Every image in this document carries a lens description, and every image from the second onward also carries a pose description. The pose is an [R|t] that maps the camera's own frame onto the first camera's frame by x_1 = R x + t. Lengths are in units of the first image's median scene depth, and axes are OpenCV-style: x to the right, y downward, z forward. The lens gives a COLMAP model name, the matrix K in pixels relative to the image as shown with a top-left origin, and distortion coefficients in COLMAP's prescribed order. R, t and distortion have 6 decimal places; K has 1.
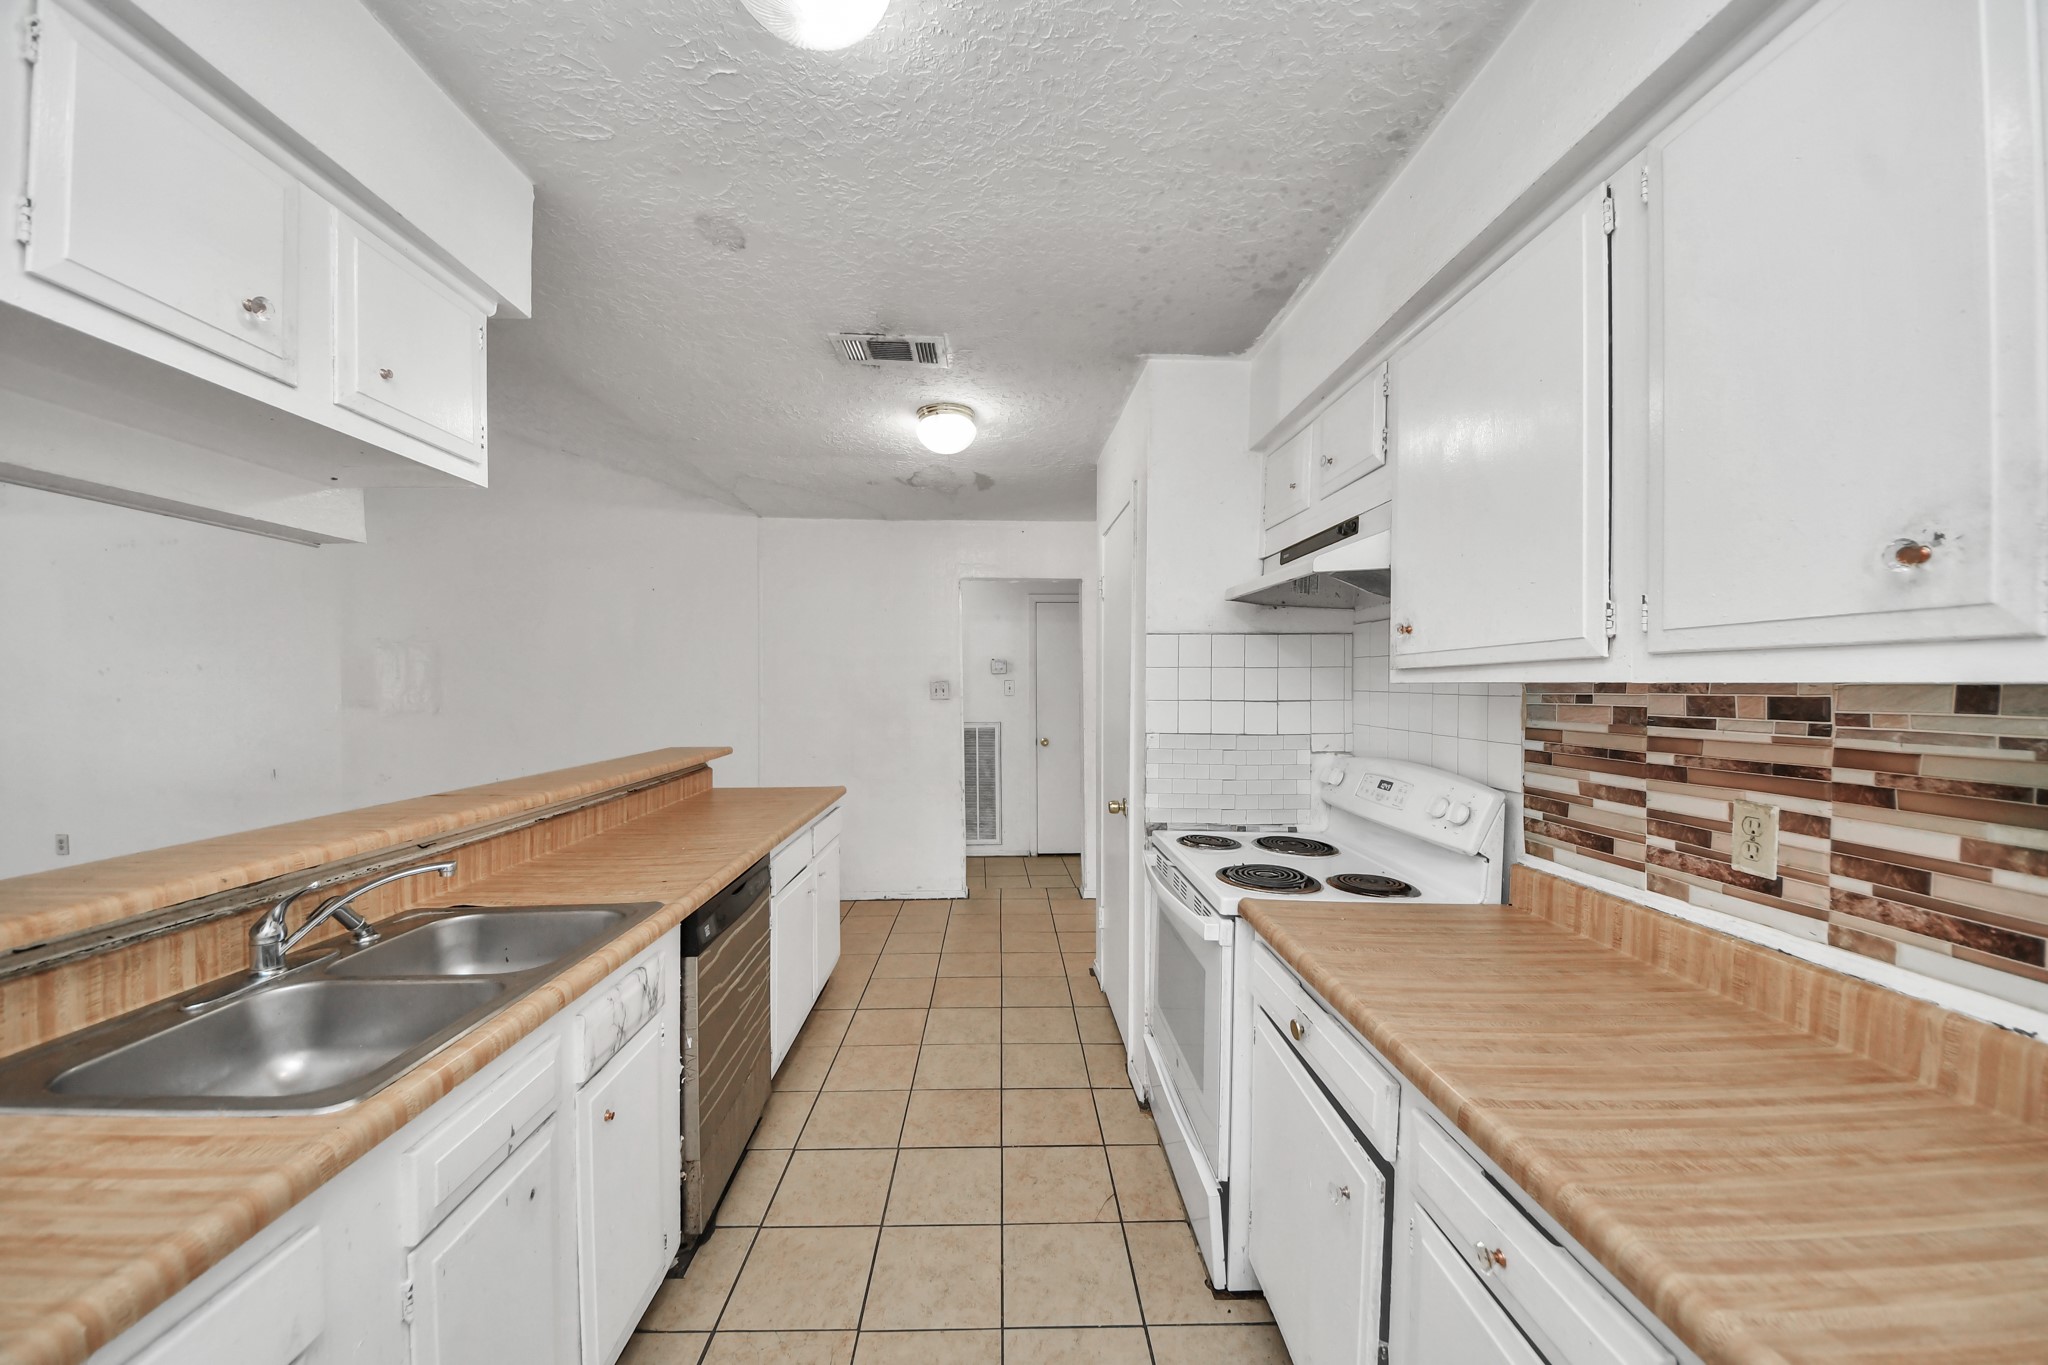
lens RADIAL K [[755.9, 0, 1021.8], [0, 755.9, 694.2], [0, 0, 1]] dist [0.048575, -0.028544]
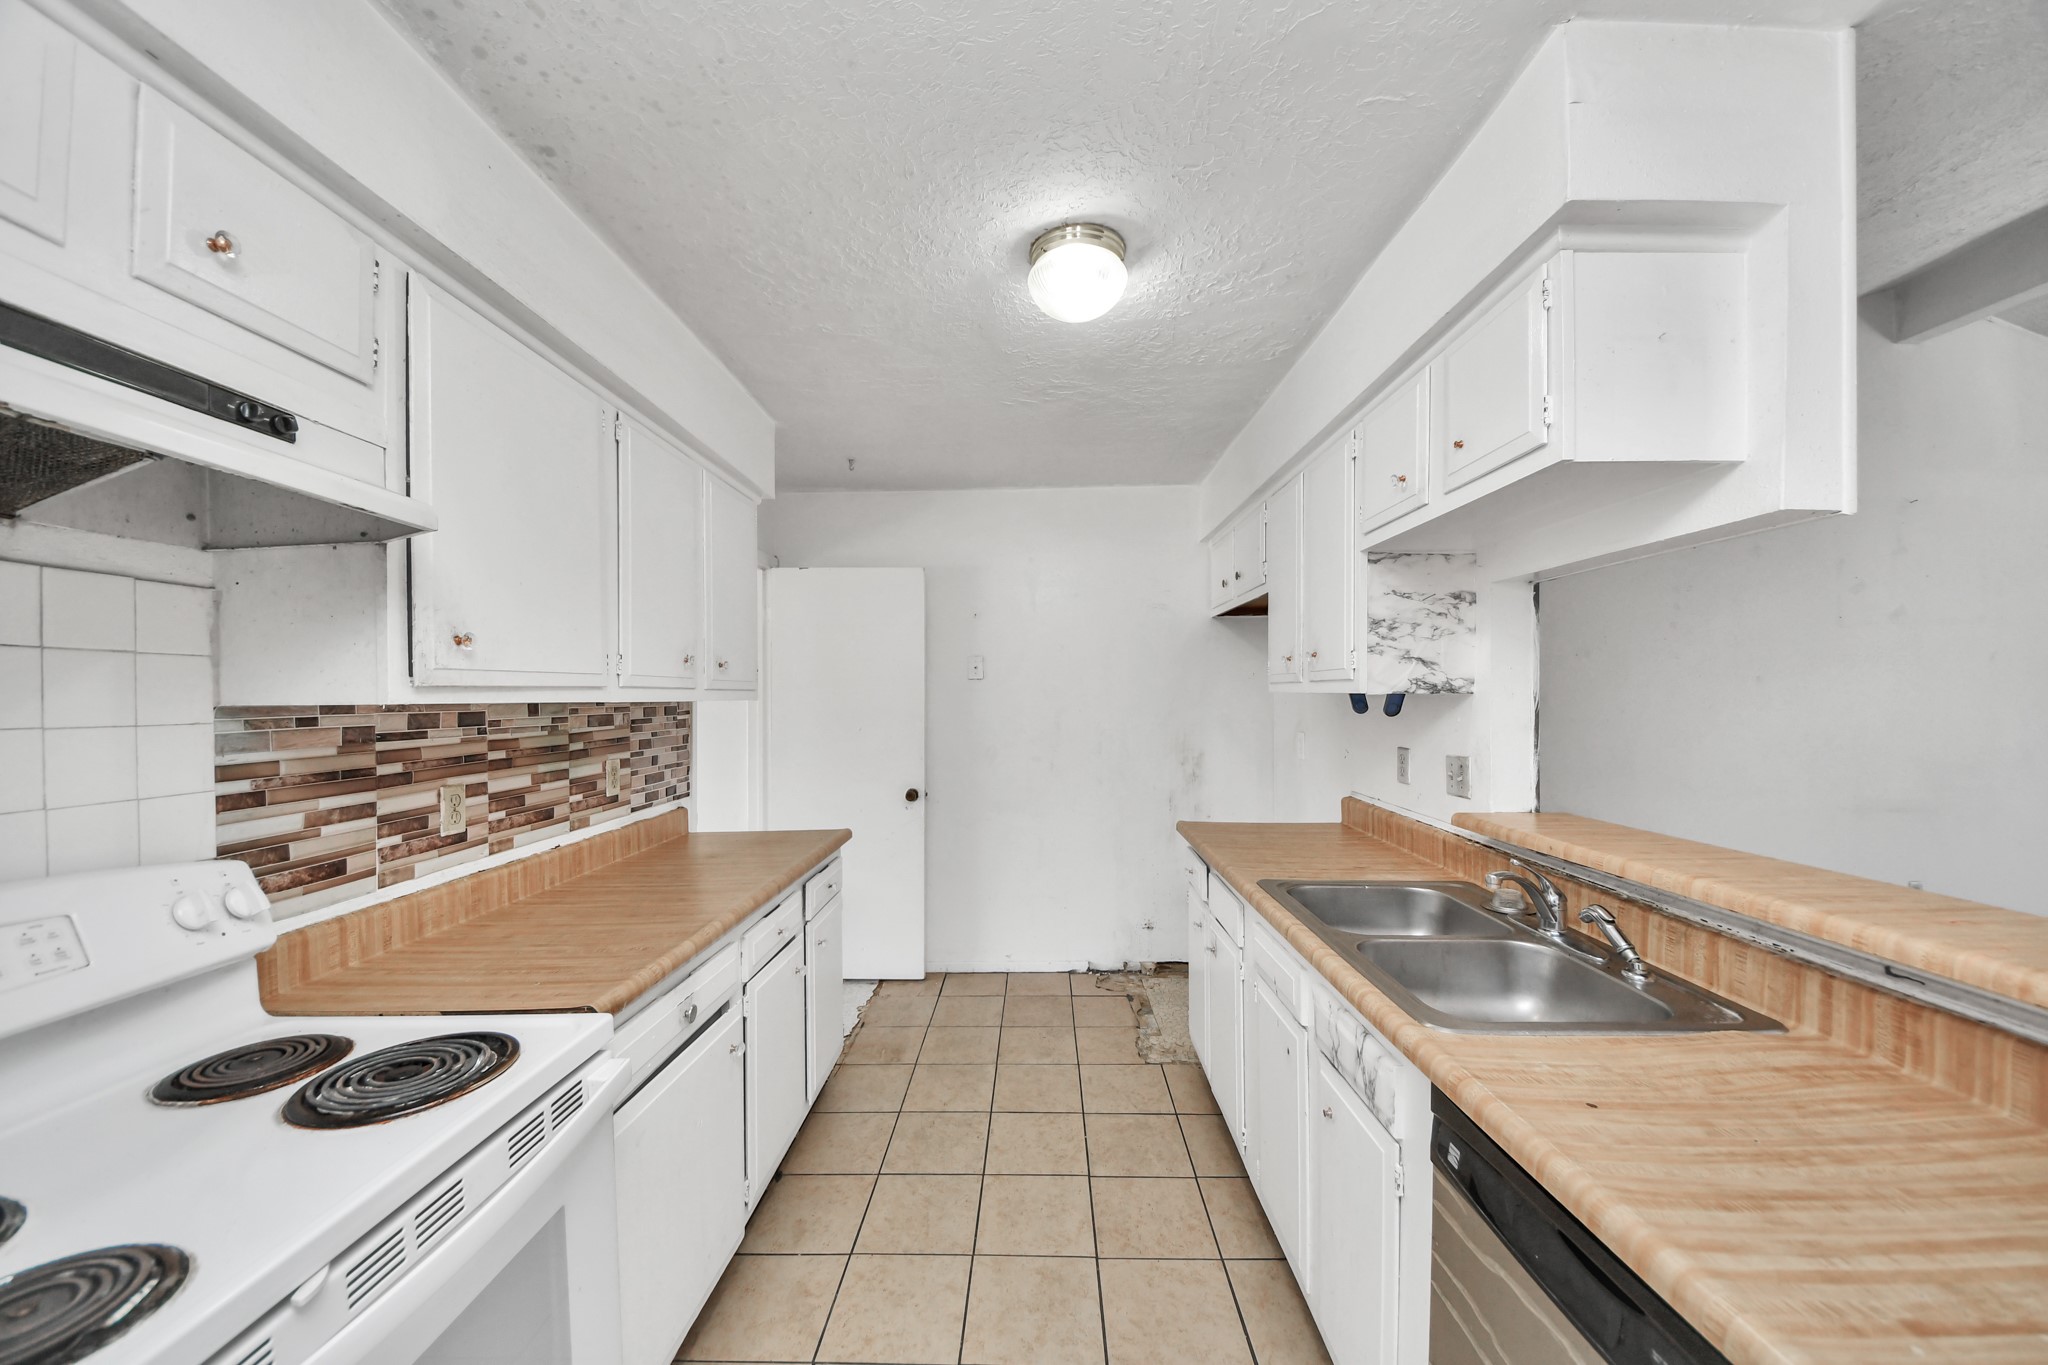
lens RADIAL K [[755.9, 0, 1021.8], [0, 755.9, 694.2], [0, 0, 1]] dist [0.048575, -0.028544]
pose [[-0.998584, 0.005653, 0.052893, -0.147399], [0.006182, 0.999932, 0.009851, -0.027906], [-0.052833, 0.010164, -0.998552, 1.702816]]
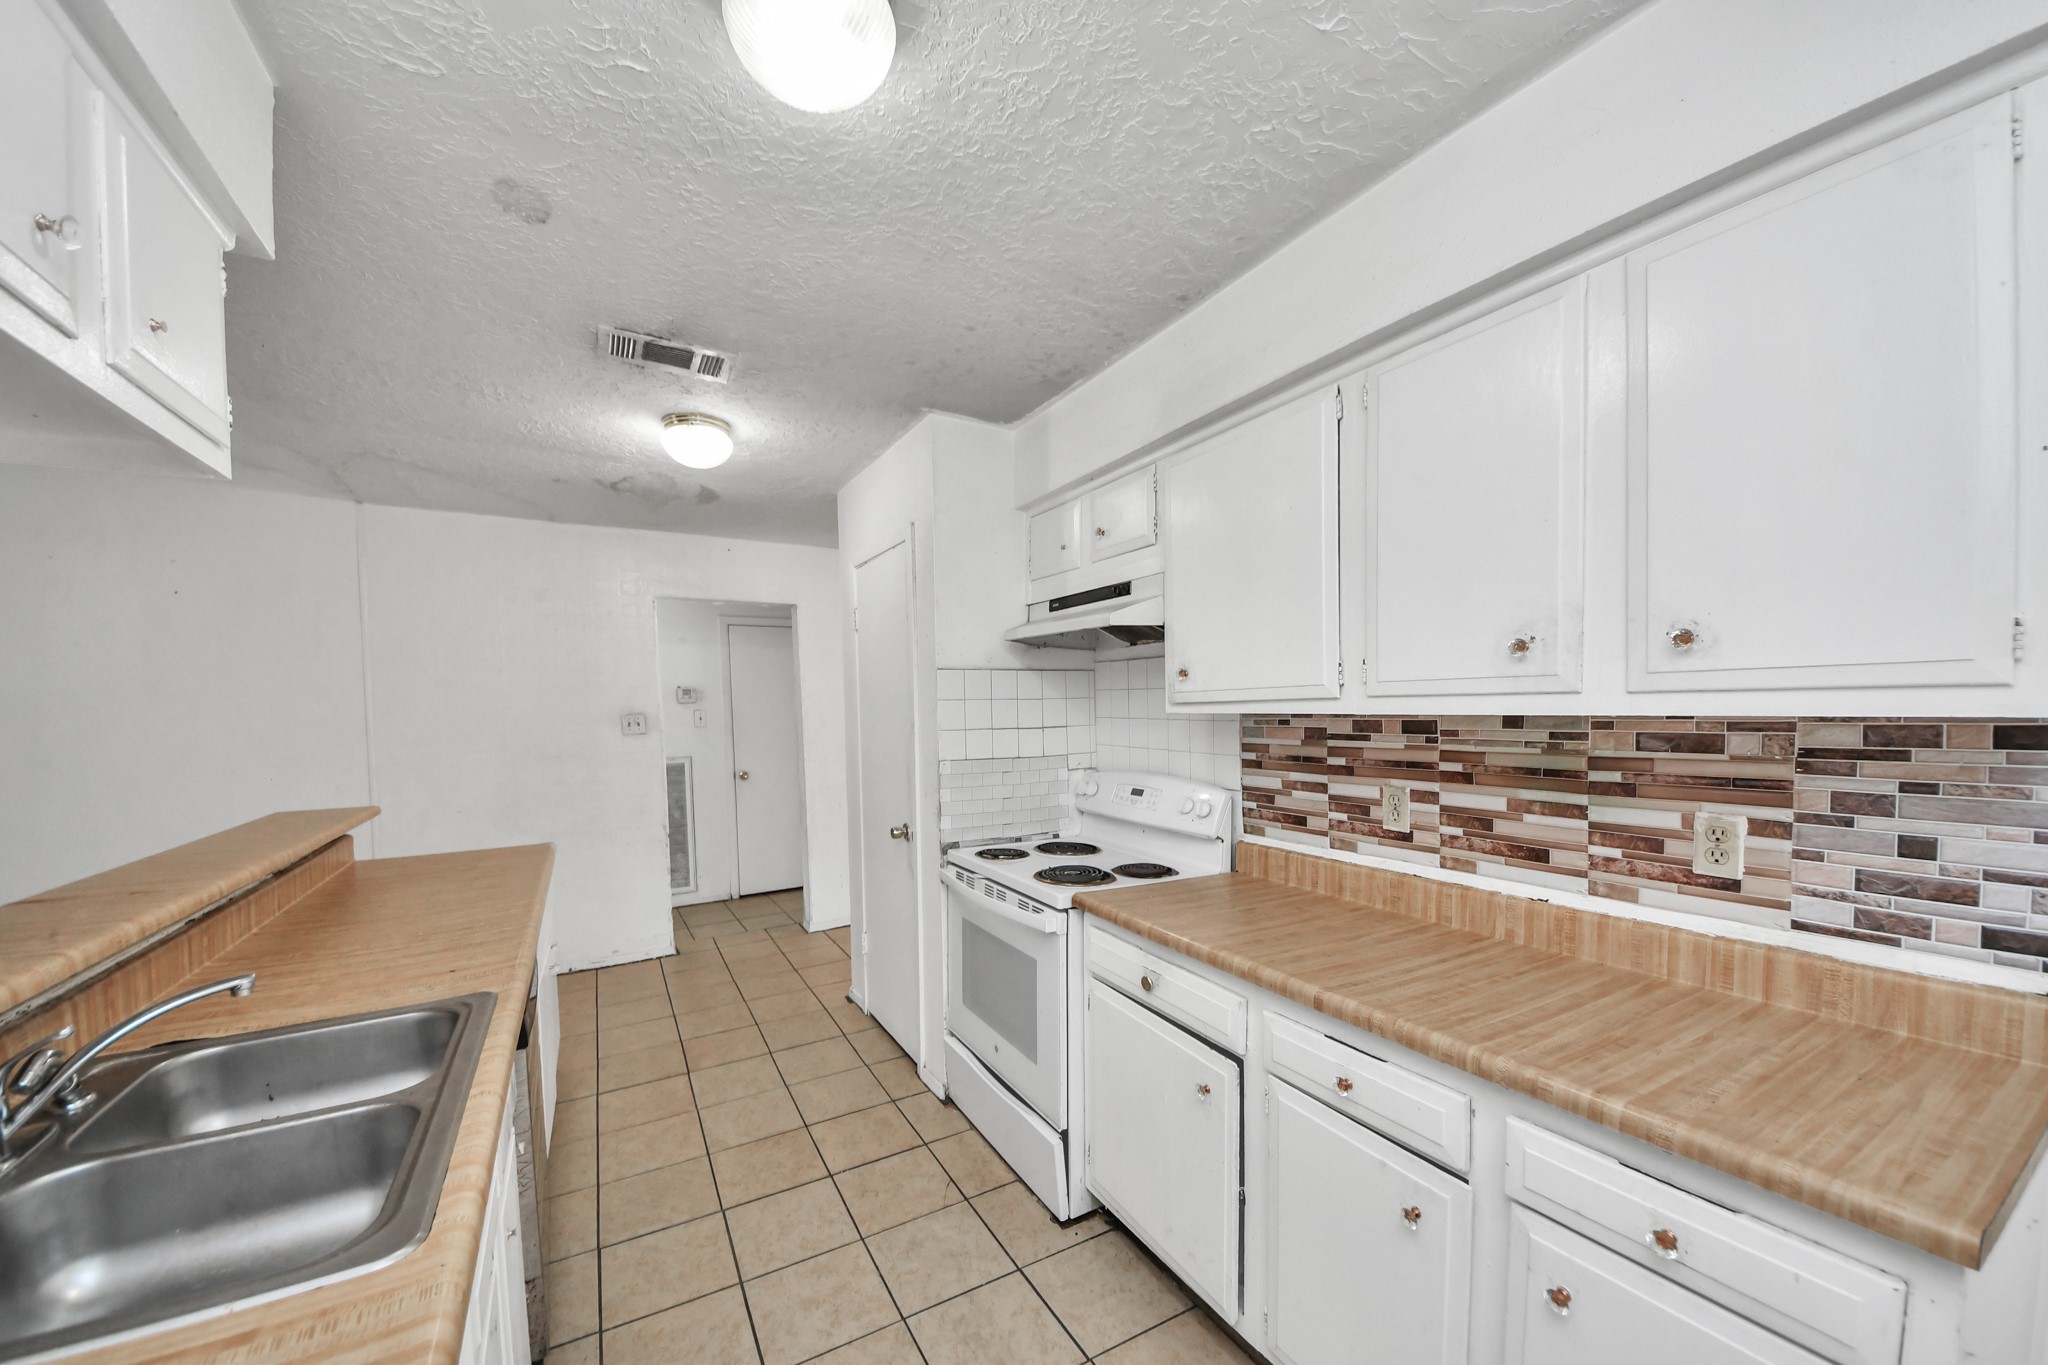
lens RADIAL K [[773.8, 0, 1030.2], [0, 773.8, 725.0], [0, 0, 1]] dist [0.071149, -0.031022]
pose [[0.878731, -0.027322, 0.476534, -0.353820], [0.022007, 0.999618, 0.016731, -0.021831], [-0.476809, -0.004215, 0.878997, -0.055199]]
